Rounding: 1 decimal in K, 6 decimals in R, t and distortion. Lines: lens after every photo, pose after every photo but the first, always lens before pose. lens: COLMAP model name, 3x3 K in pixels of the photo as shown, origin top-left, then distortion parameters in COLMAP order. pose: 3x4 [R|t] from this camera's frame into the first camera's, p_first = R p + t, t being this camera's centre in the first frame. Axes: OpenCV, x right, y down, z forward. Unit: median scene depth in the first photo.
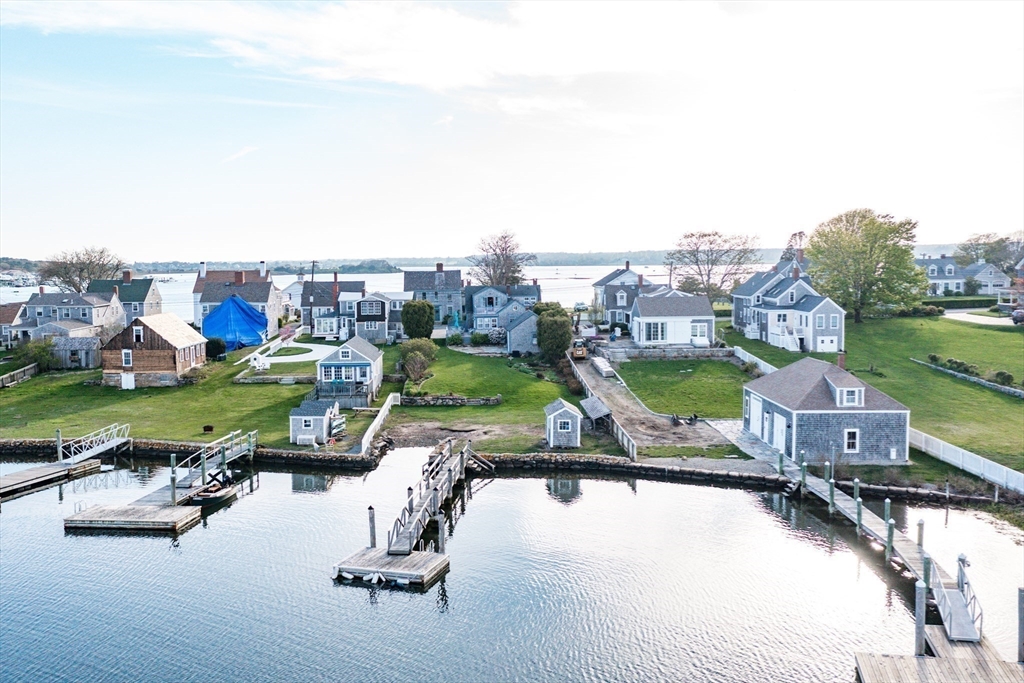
lens RADIAL K [[1007.6, 0, 512.0], [0, 1007.6, 341.5], [0, 0, 1]] dist [0.002262, -0.002502]
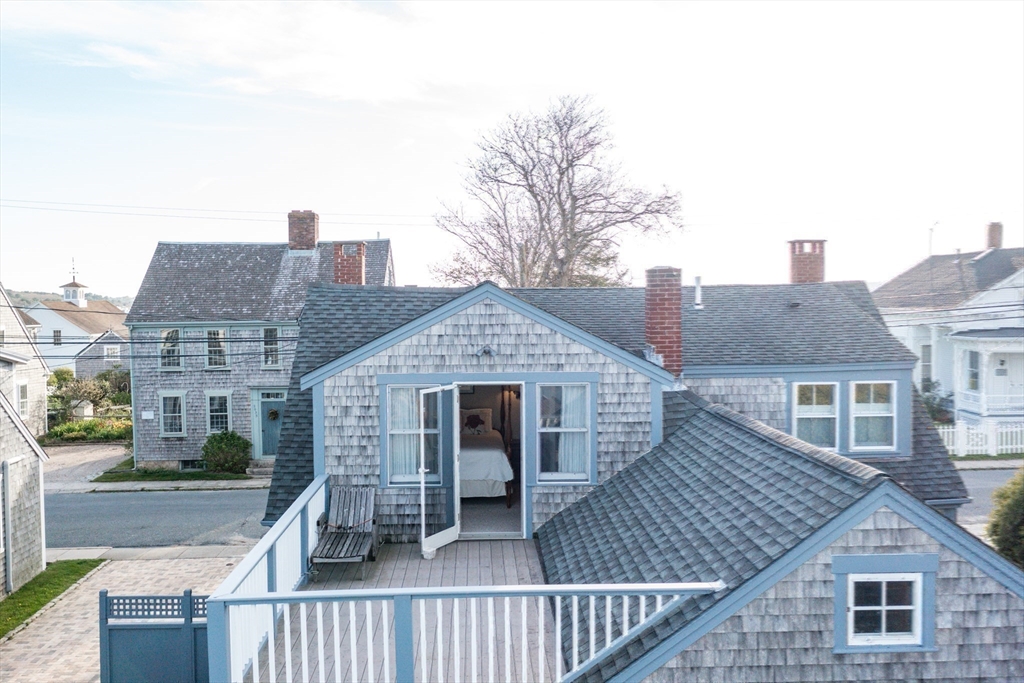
lens RADIAL K [[978.1, 0, 512.0], [0, 978.1, 341.5], [0, 0, 1]] dist [0.001998, -0.022868]
pose [[0.999529, 0.004068, -0.030417, -0.018509], [-0.005076, 0.999437, -0.033161, -0.051693], [0.030265, 0.033300, 0.998987, 1.029978]]
